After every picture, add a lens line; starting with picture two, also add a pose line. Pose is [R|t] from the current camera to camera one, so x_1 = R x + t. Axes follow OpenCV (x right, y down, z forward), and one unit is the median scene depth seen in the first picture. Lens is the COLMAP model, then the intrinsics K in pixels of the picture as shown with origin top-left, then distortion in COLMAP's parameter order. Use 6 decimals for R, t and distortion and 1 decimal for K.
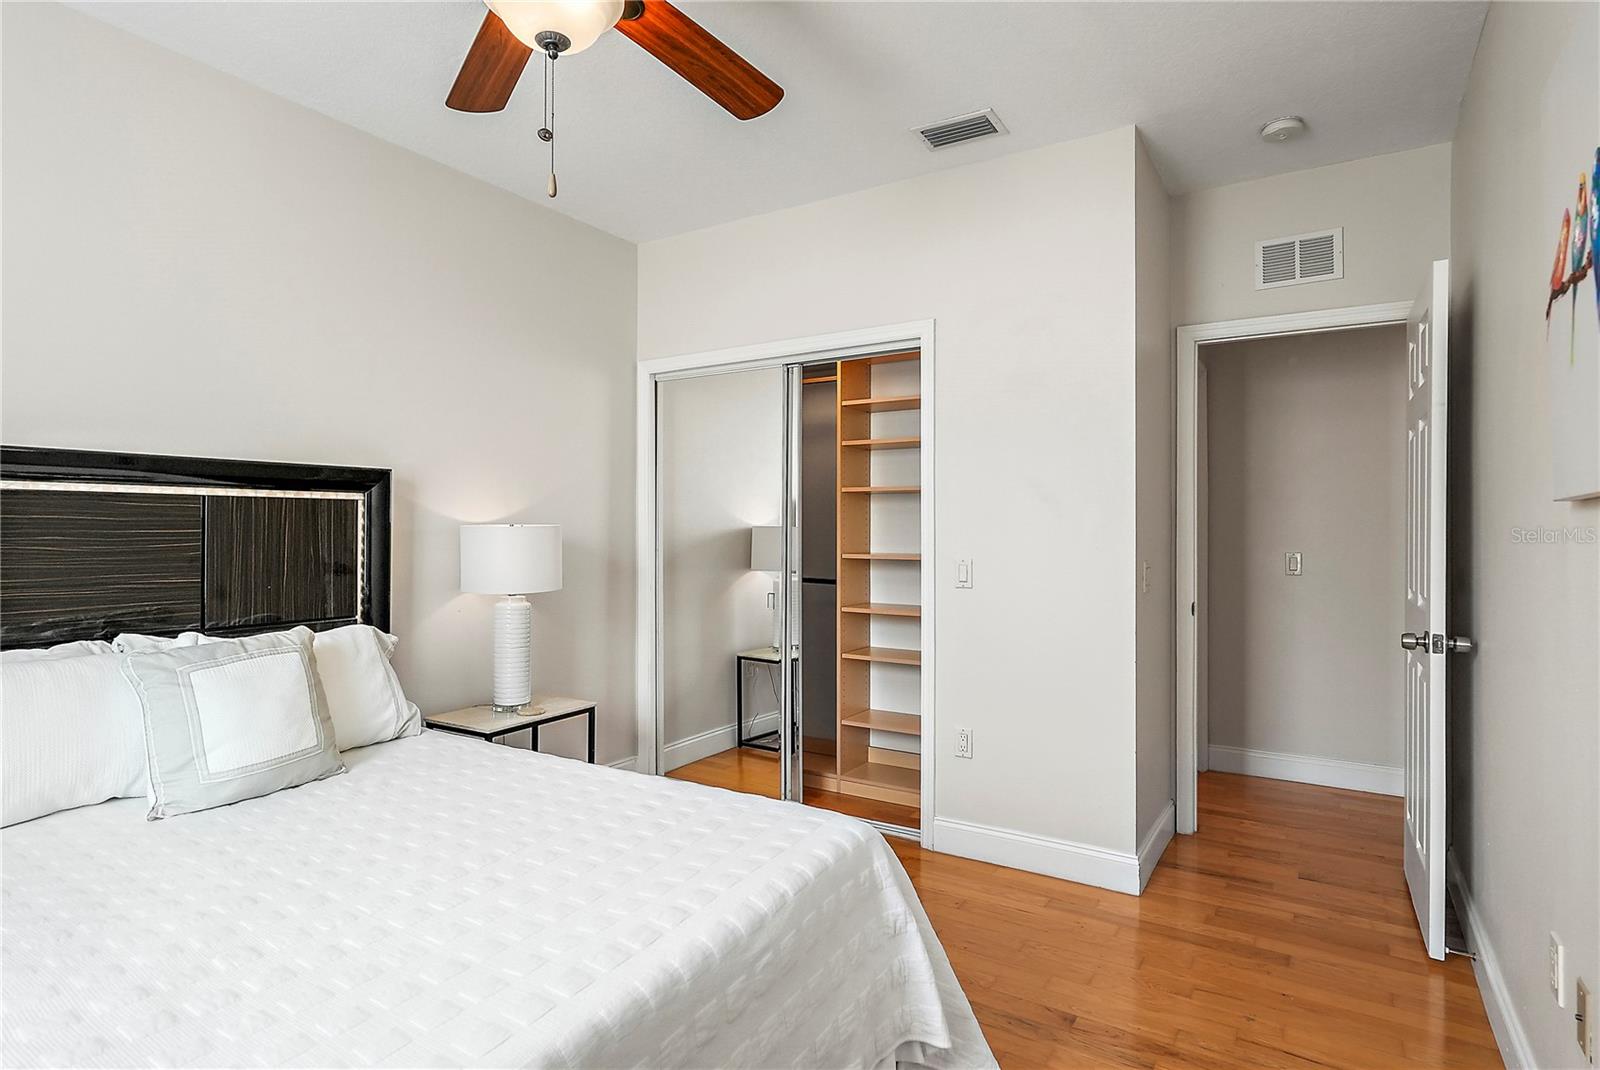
lens RADIAL K [[832.7, 0, 800.0], [0, 832.7, 535.0], [0, 0, 1]] dist [-0.000470, -0.000058]
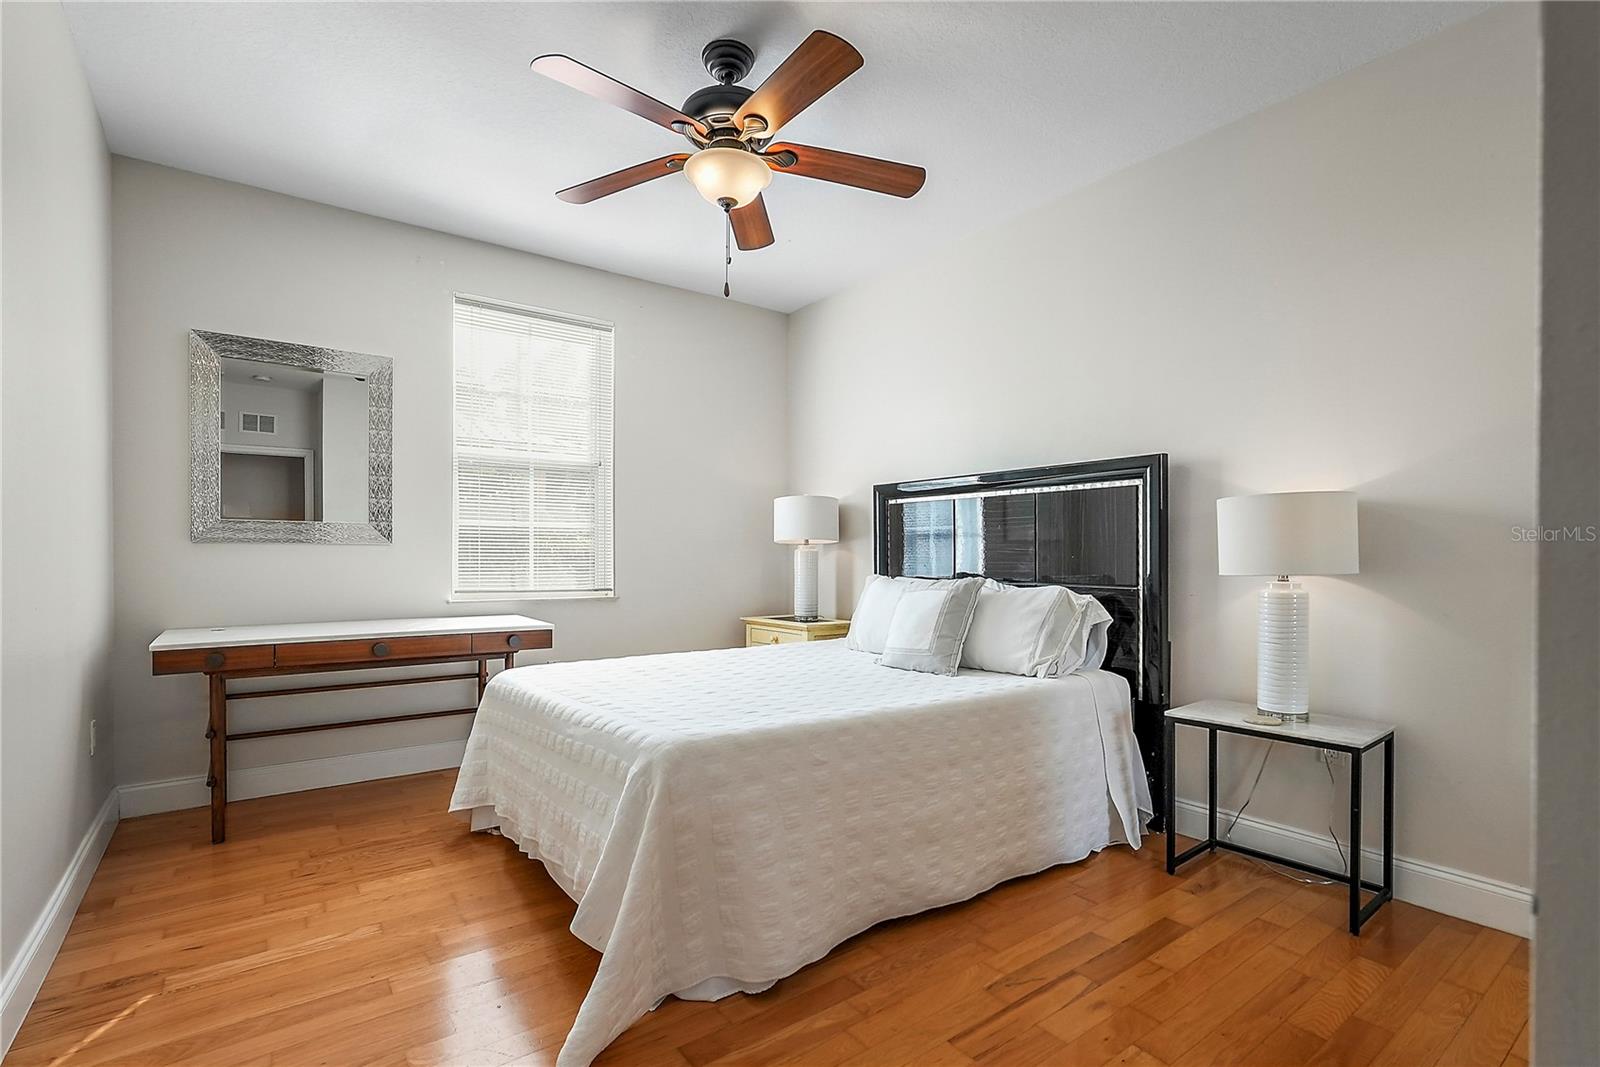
lens RADIAL K [[712.9, 0, 800.0], [0, 712.9, 533.5], [0, 0, 1]] dist [-0.009459, 0.005882]
pose [[-0.373359, -0.026473, -0.927309, 0.629993], [-0.007095, 0.999645, -0.025682, 0.063372], [0.927660, -0.003009, -0.373415, 1.087794]]
